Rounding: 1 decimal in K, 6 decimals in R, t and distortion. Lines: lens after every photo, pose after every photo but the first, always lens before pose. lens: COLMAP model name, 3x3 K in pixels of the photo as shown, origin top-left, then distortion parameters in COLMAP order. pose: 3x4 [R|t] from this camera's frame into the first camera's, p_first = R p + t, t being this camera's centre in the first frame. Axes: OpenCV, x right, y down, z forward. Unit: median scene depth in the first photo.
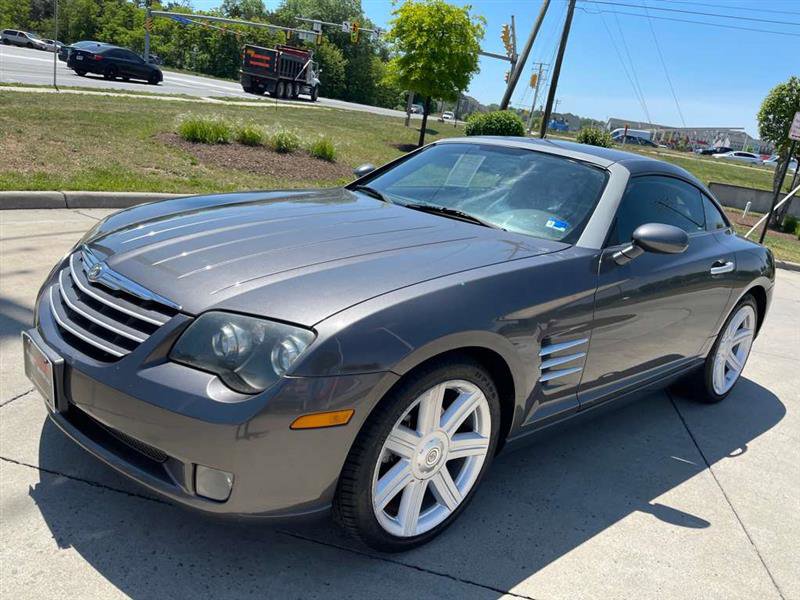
lens RADIAL K [[601.5, 0, 399.0], [0, 601.5, 305.9], [0, 0, 1]] dist [0.077349, -0.110611]
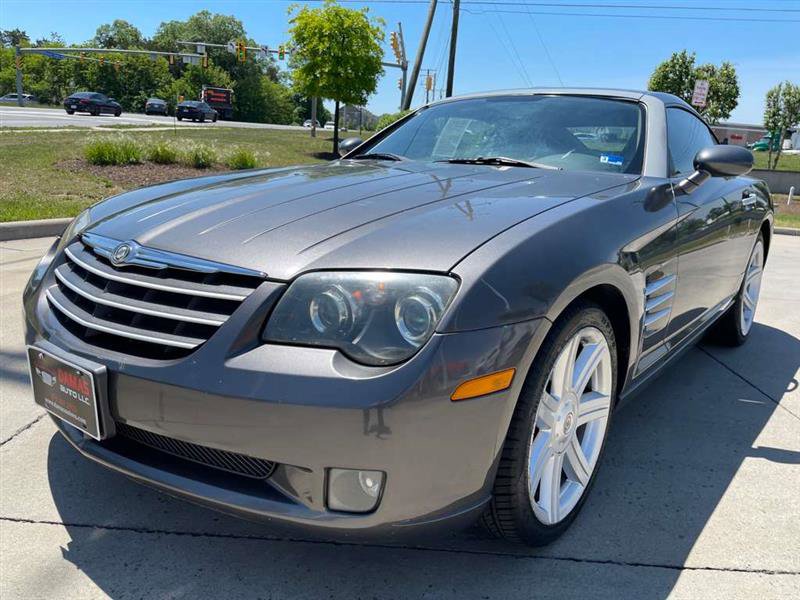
lens RADIAL K [[602.7, 0, 400.0], [0, 602.7, 300.0], [0, 0, 1]] dist [0.091825, -0.131233]
pose [[0.982799, -0.130921, 0.130256, -0.242785], [0.134375, 0.990766, -0.018050, 0.059470], [-0.126690, 0.035243, 0.991316, 0.176132]]
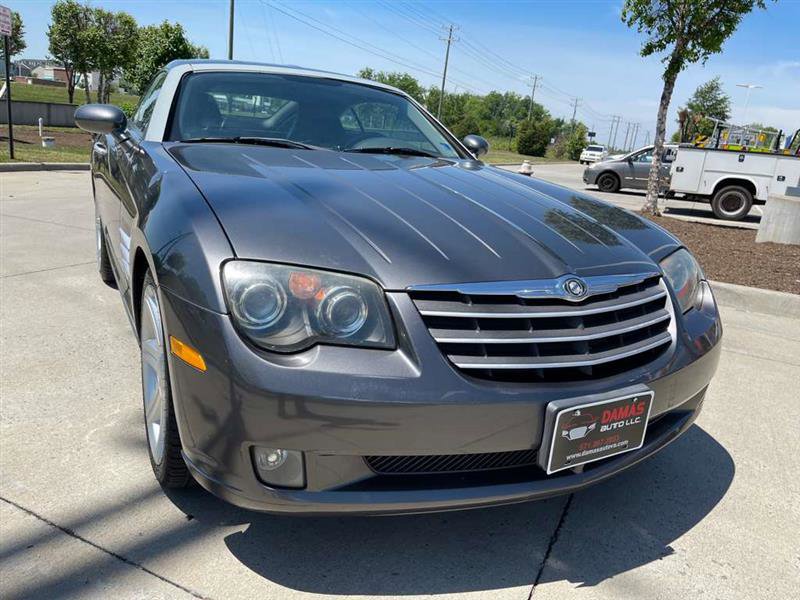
lens RADIAL K [[599.4, 0, 400.0], [0, 599.4, 300.0], [0, 0, 1]] dist [0.086951, -0.121637]
pose [[0.266540, -0.373481, 0.888520, -1.172954], [0.224408, 0.920582, 0.319640, -0.319195], [-0.937335, 0.114195, 0.329184, 0.889881]]
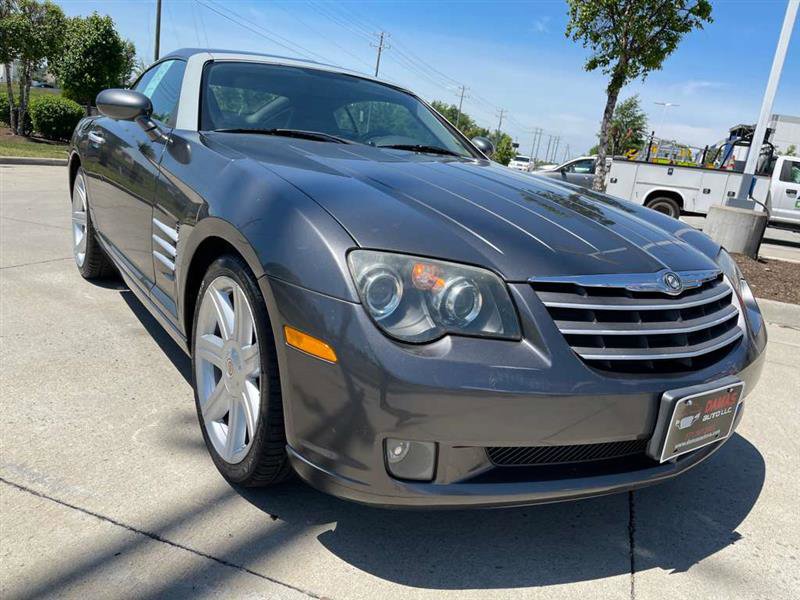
lens RADIAL K [[603.0, 0, 386.6], [0, 603.0, 298.3], [0, 0, 1]] dist [0.074668, -0.109215]
pose [[0.176291, -0.361118, 0.915705, -1.225222], [0.185185, 0.925831, 0.329459, -0.347939], [-0.966762, 0.111494, 0.230089, 1.100930]]
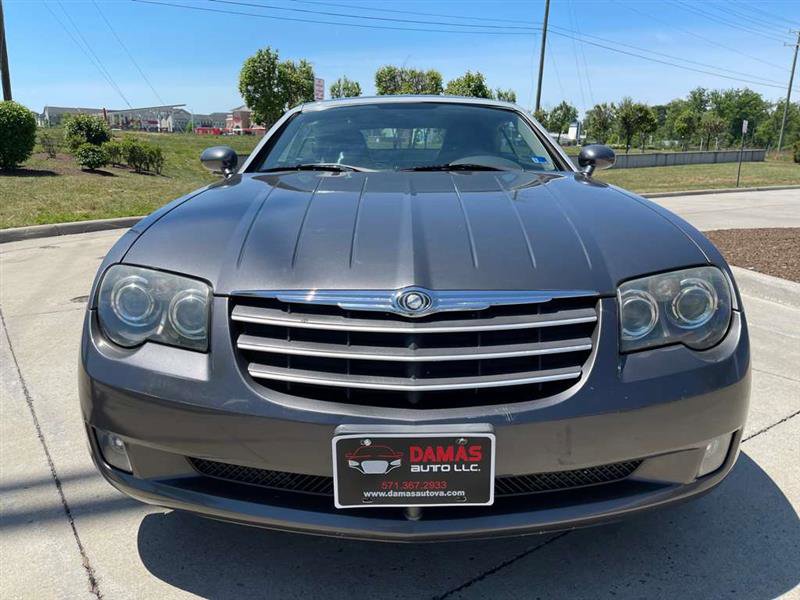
lens RADIAL K [[601.5, 0, 399.0], [0, 601.5, 305.9], [0, 0, 1]] dist [0.077349, -0.110611]
pose [[0.684648, -0.310057, 0.659637, -0.891906], [0.292403, 0.945830, 0.141090, -0.142063], [-0.667651, 0.096282, 0.738222, 0.478006]]
